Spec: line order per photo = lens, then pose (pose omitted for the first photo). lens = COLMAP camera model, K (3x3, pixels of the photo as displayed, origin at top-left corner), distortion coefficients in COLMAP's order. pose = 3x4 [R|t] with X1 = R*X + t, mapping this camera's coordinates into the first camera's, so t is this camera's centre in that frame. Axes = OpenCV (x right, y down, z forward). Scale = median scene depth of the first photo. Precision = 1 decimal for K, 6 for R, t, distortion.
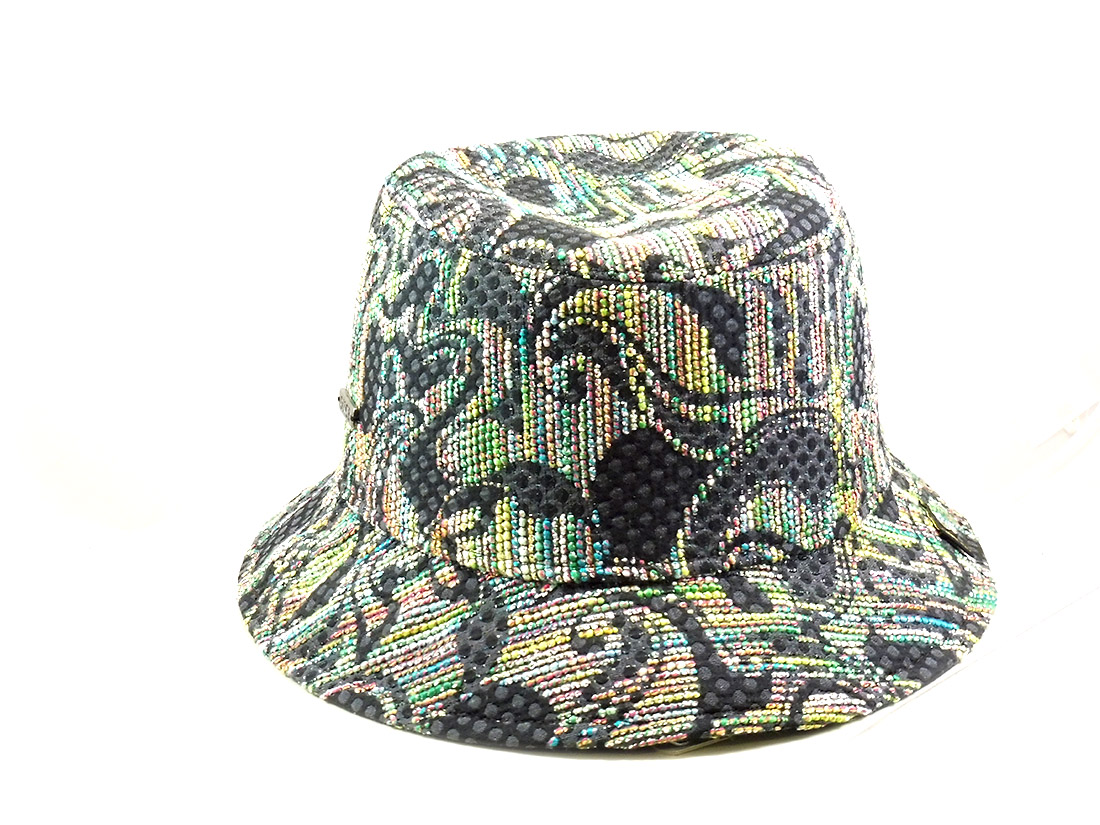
lens RADIAL K [[2762.0, 0, 536.5], [0, 2762.0, 416.0], [0, 0, 1]] dist [0.906155, -23.369978]
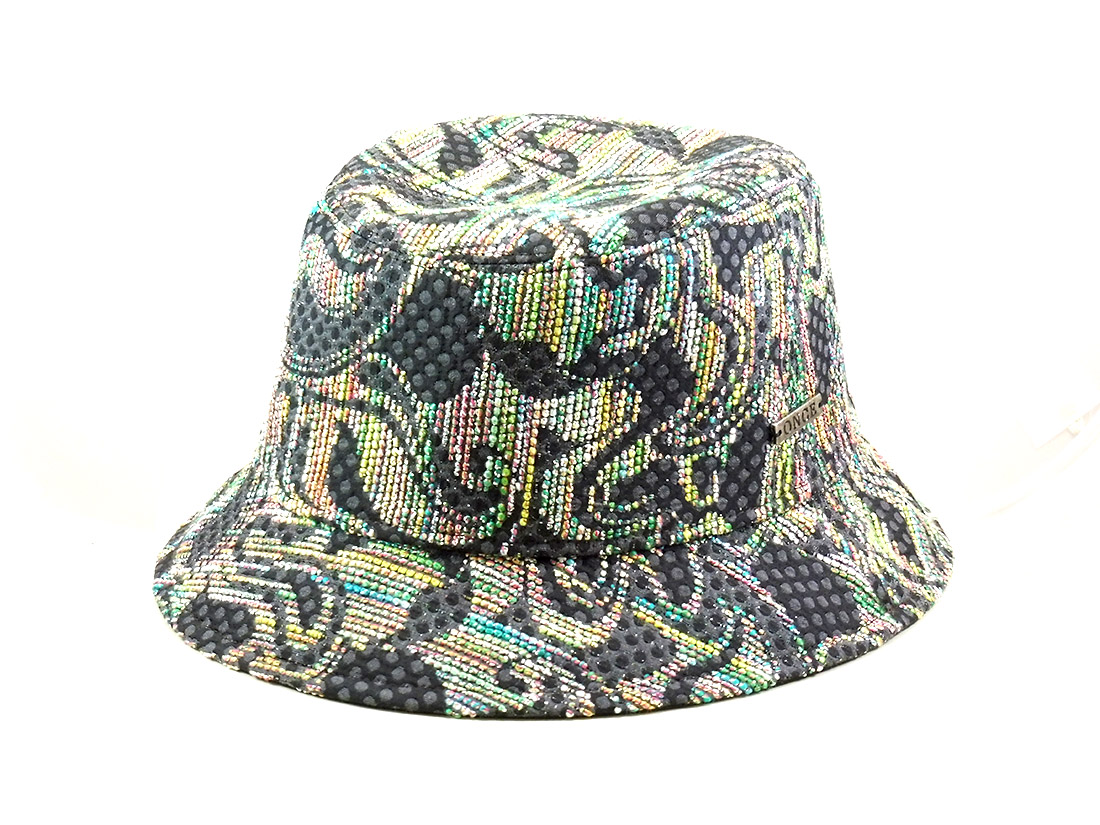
lens RADIAL K [[2762.0, 0, 536.5], [0, 2762.0, 416.0], [0, 0, 1]] dist [0.906155, -23.369978]
pose [[-0.704718, -0.210593, 0.677512, -0.729480], [0.227522, 0.837419, 0.496955, -0.559616], [-0.672016, 0.504362, -0.542230, 1.739273]]
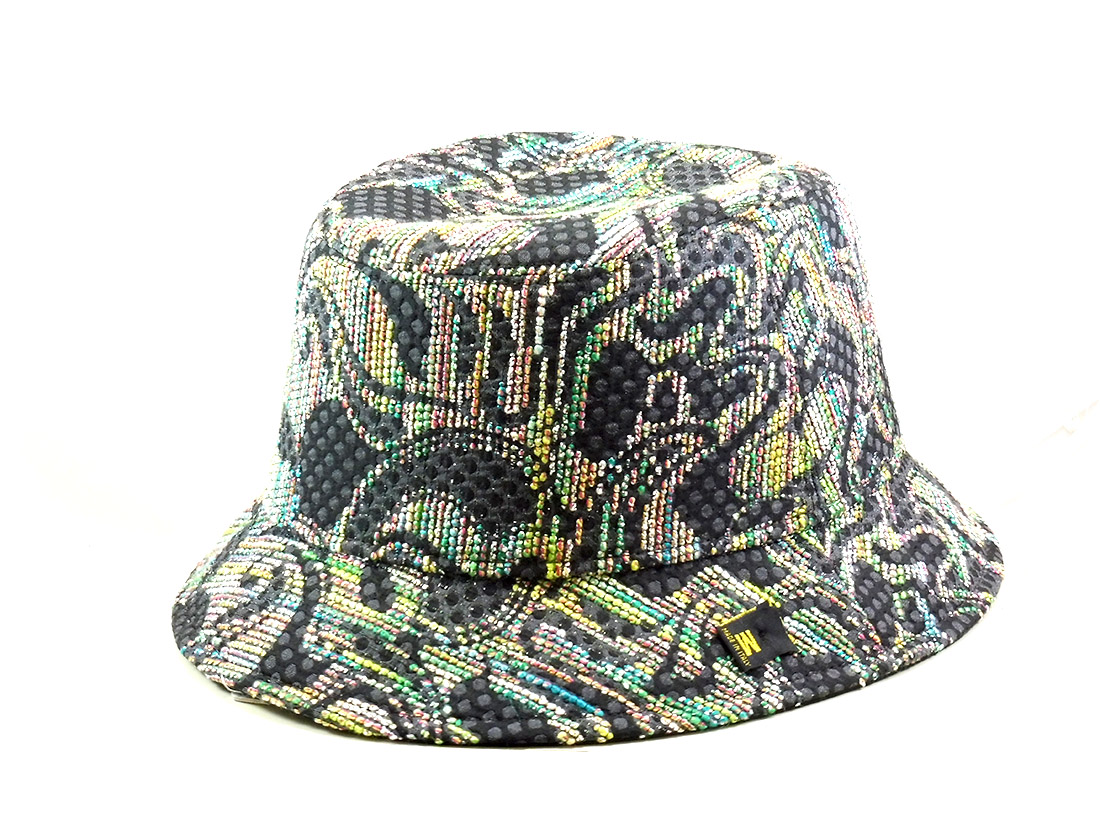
lens RADIAL K [[2762.0, 0, 536.5], [0, 2762.0, 416.0], [0, 0, 1]] dist [0.906155, -23.369978]
pose [[0.565900, 0.260535, -0.782227, 0.882810], [-0.248664, 0.958513, 0.139354, -0.151230], [0.786081, 0.115651, 0.607207, 0.427718]]
